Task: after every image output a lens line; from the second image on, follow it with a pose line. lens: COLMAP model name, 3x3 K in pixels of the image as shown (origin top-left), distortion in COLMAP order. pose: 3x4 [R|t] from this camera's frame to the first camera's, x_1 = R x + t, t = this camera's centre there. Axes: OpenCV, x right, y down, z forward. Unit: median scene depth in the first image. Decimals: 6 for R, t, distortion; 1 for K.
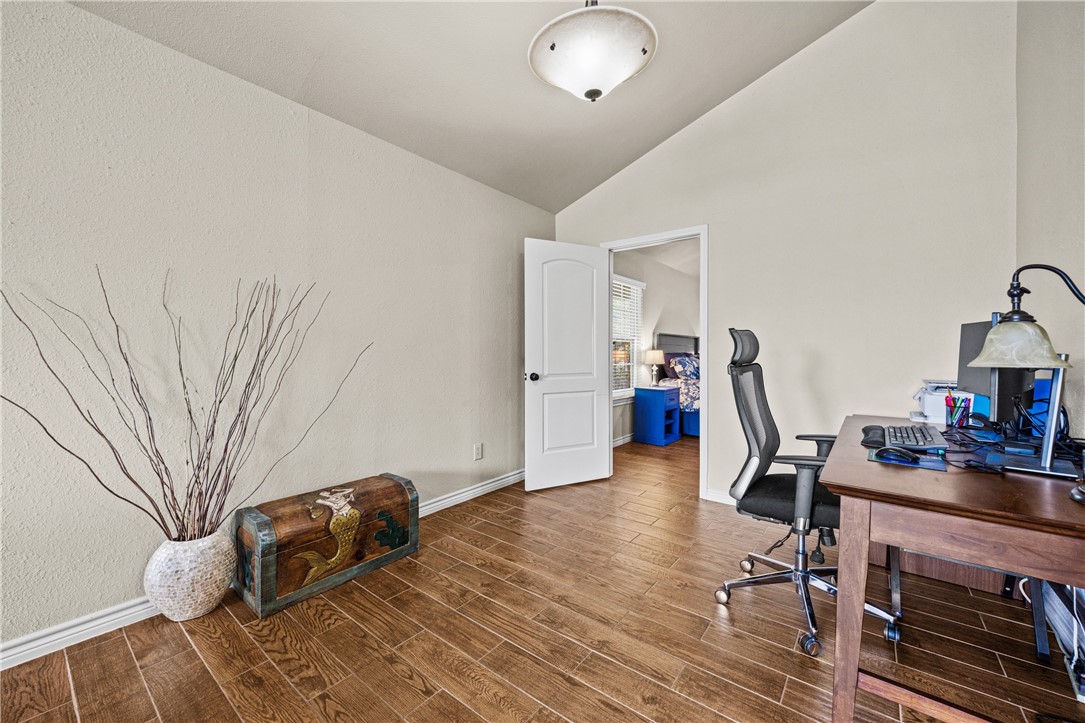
lens RADIAL K [[434.8, 0, 541.9], [0, 434.8, 359.3], [0, 0, 1]] dist [-0.006723, -0.001014]
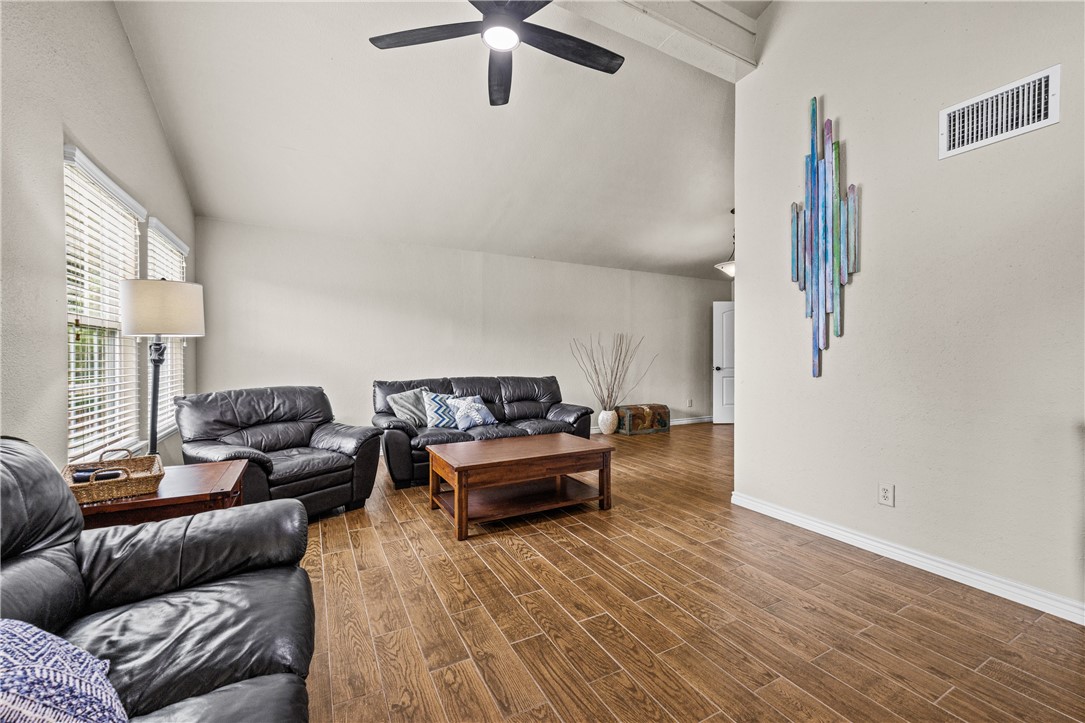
lens RADIAL K [[434.8, 0, 544.4], [0, 434.8, 362.3], [0, 0, 1]] dist [-0.006723, -0.001014]
pose [[0.917779, 0.002395, -0.397085, 0.048745], [-0.001962, 0.999997, 0.001497, 0.014113], [0.397087, -0.000594, 0.917781, -1.319537]]
